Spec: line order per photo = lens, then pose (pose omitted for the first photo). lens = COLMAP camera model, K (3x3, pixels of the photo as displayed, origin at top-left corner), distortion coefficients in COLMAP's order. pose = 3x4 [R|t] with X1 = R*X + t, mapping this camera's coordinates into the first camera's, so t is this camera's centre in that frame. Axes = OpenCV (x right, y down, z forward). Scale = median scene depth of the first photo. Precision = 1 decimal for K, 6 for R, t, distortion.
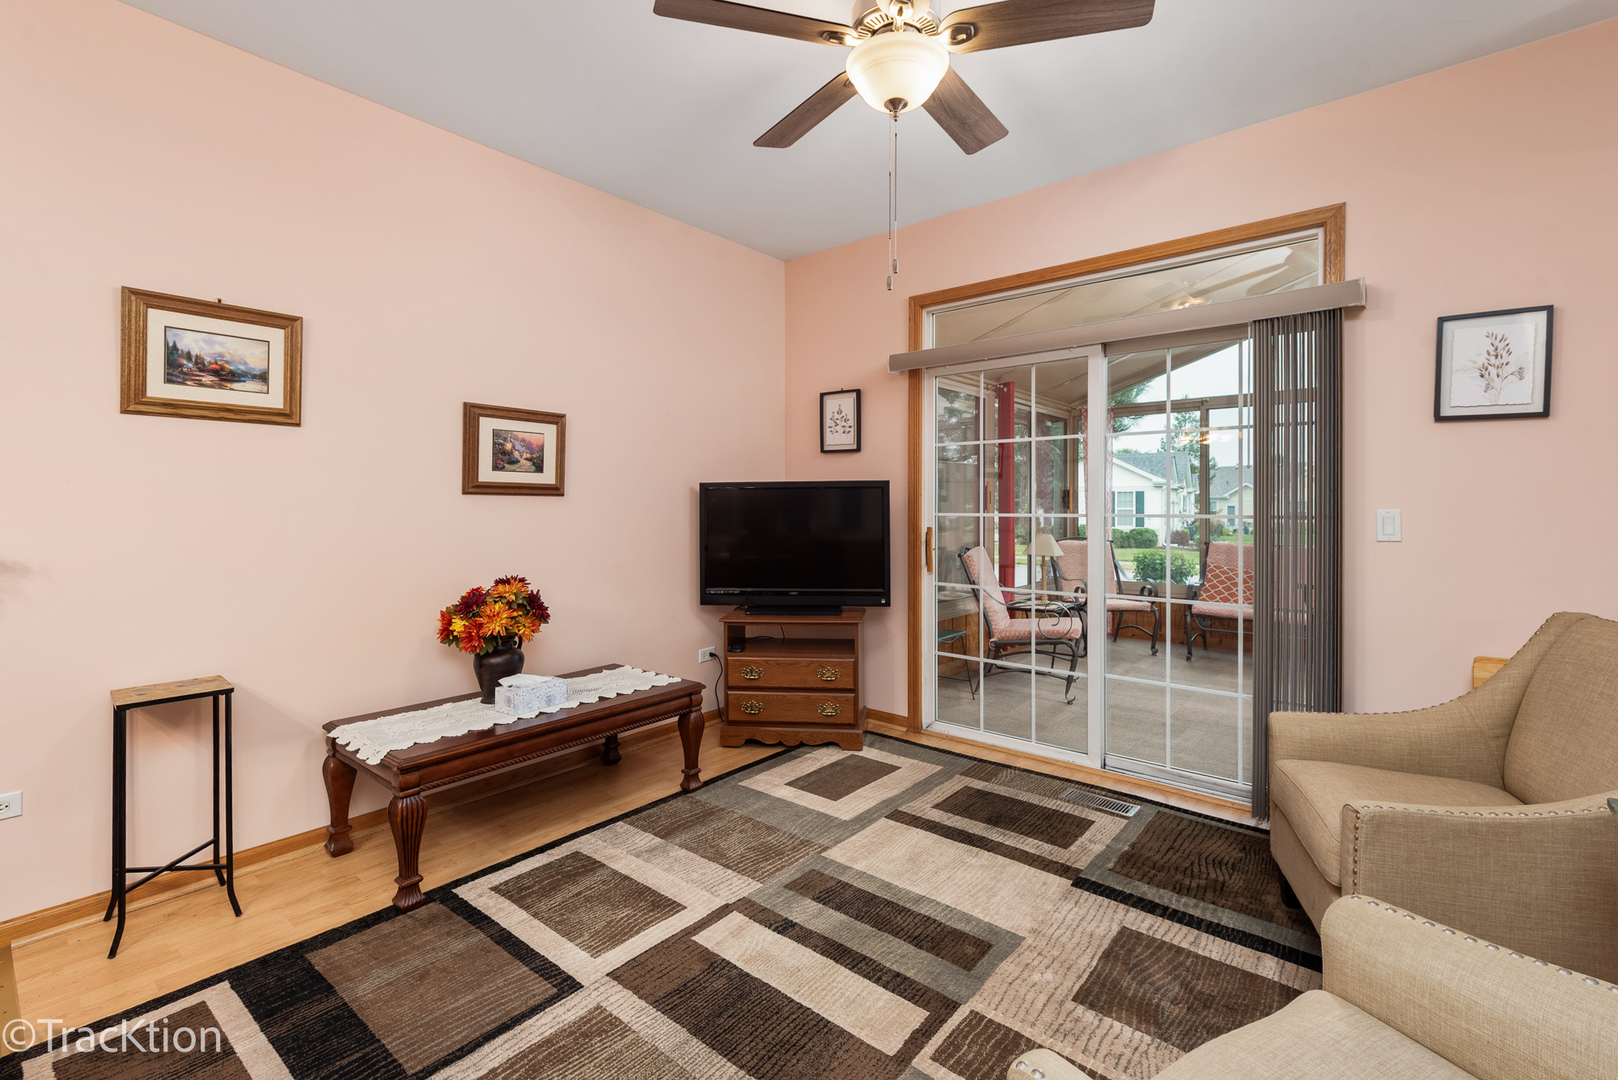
lens RADIAL K [[717.8, 0, 819.0], [0, 717.8, 501.6], [0, 0, 1]] dist [0.012415, -0.002937]
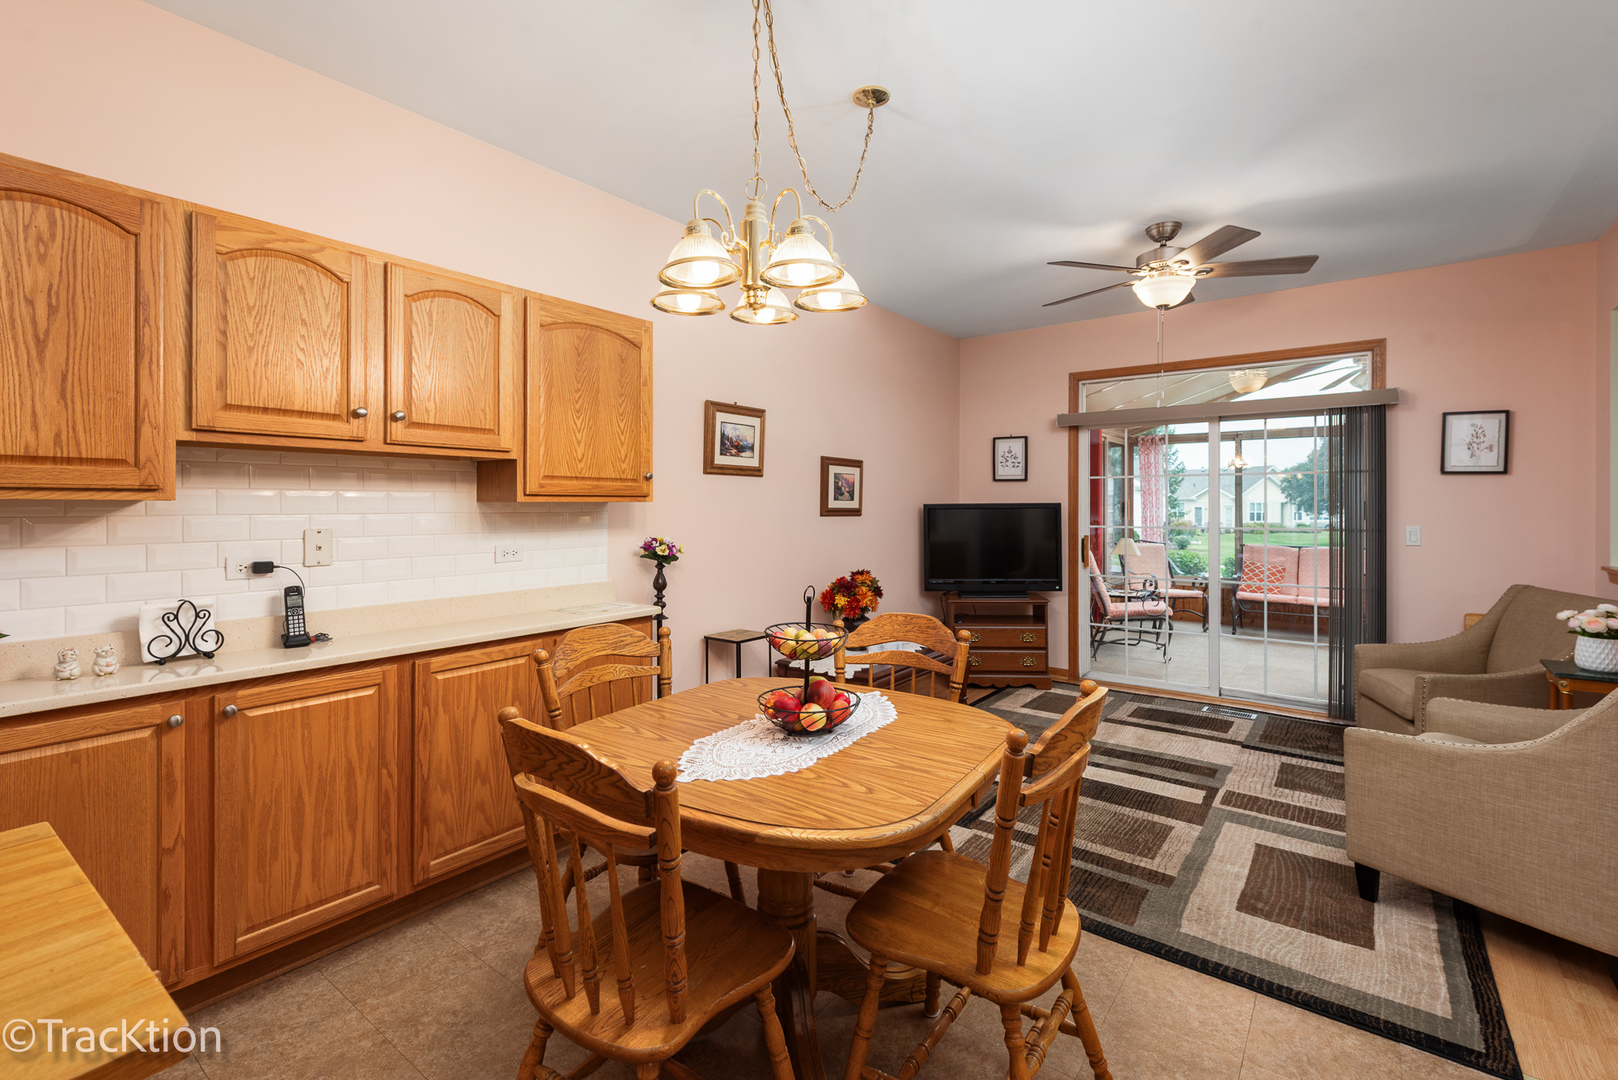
lens RADIAL K [[717.8, 0, 822.8], [0, 717.8, 501.4], [0, 0, 1]] dist [0.012415, -0.002937]
pose [[0.998810, -0.001395, 0.048753, -0.648699], [0.001423, 0.999999, -0.000552, -0.047243], [-0.048752, 0.000621, 0.998811, -0.592603]]
